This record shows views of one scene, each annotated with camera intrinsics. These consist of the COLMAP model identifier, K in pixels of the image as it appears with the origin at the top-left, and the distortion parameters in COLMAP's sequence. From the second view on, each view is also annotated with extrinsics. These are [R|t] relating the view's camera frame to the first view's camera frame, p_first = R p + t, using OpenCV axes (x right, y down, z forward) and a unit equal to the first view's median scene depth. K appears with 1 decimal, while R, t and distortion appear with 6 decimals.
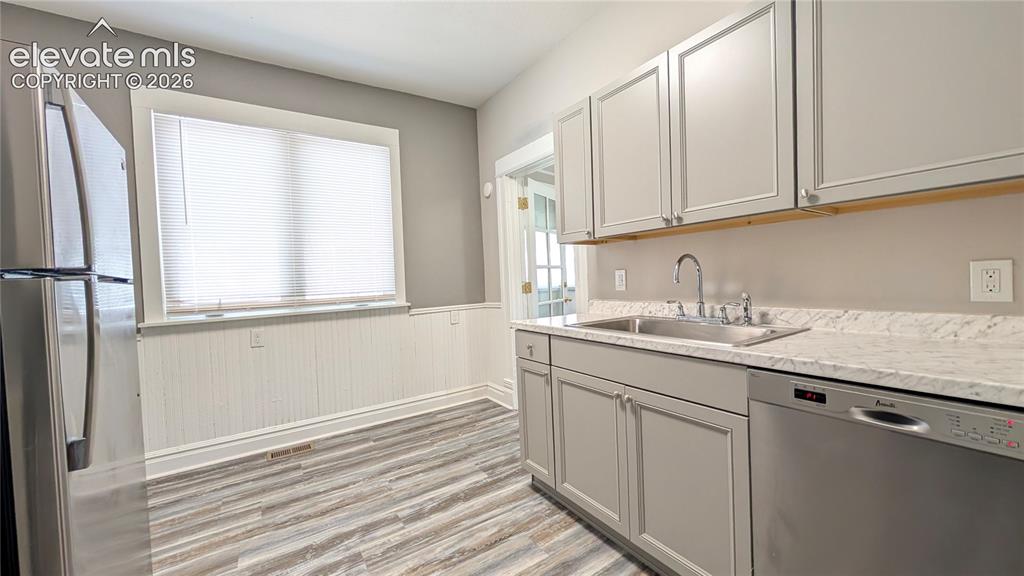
lens RADIAL K [[386.7, 0, 510.6], [0, 386.7, 288.1], [0, 0, 1]] dist [0.000883, 0.000181]
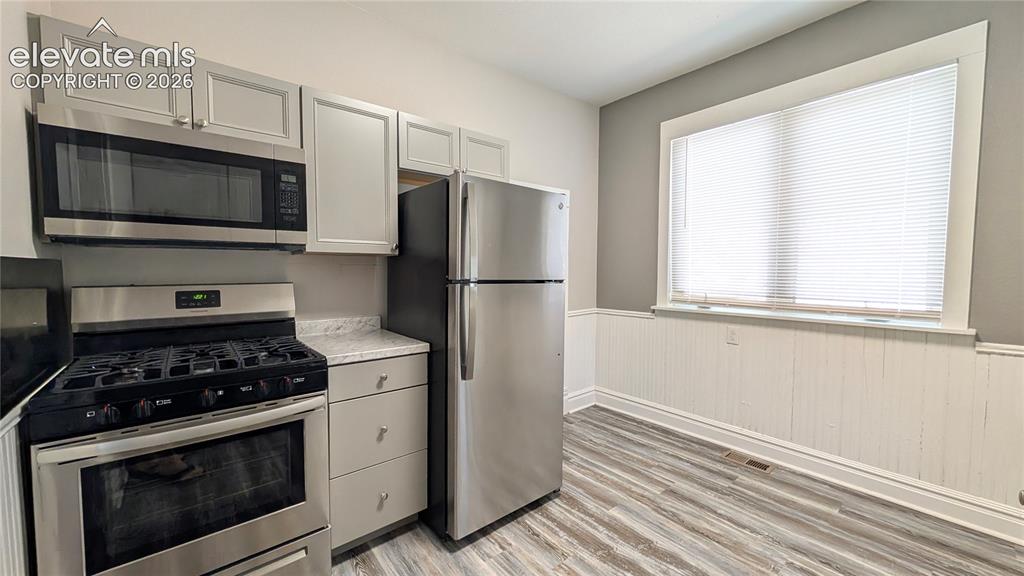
lens RADIAL K [[386.7, 0, 510.6], [0, 386.7, 288.1], [0, 0, 1]] dist [0.000883, 0.000181]
pose [[0.106939, 0.087999, -0.990364, 0.299152], [-0.034933, 0.995793, 0.084710, -0.064625], [0.993652, 0.025538, 0.109564, 0.355114]]
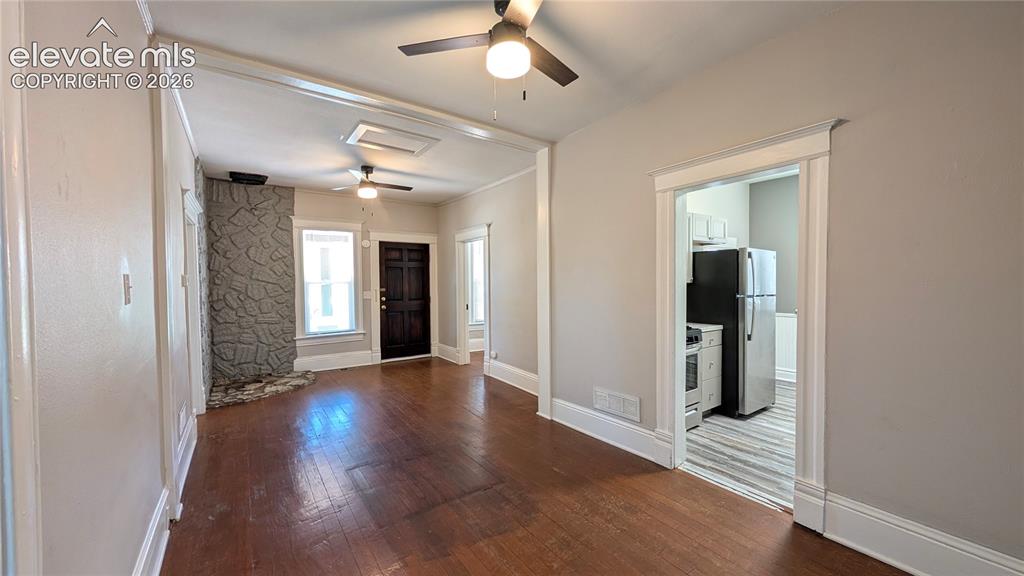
lens RADIAL K [[388.3, 0, 512.0], [0, 388.3, 288.0], [0, 0, 1]] dist [-0.000048, 0.000001]
pose [[0.025910, 0.057521, -0.998008, 1.119529], [-0.020221, 0.998169, 0.057005, -0.115119], [0.999460, 0.018703, 0.027026, -0.642933]]
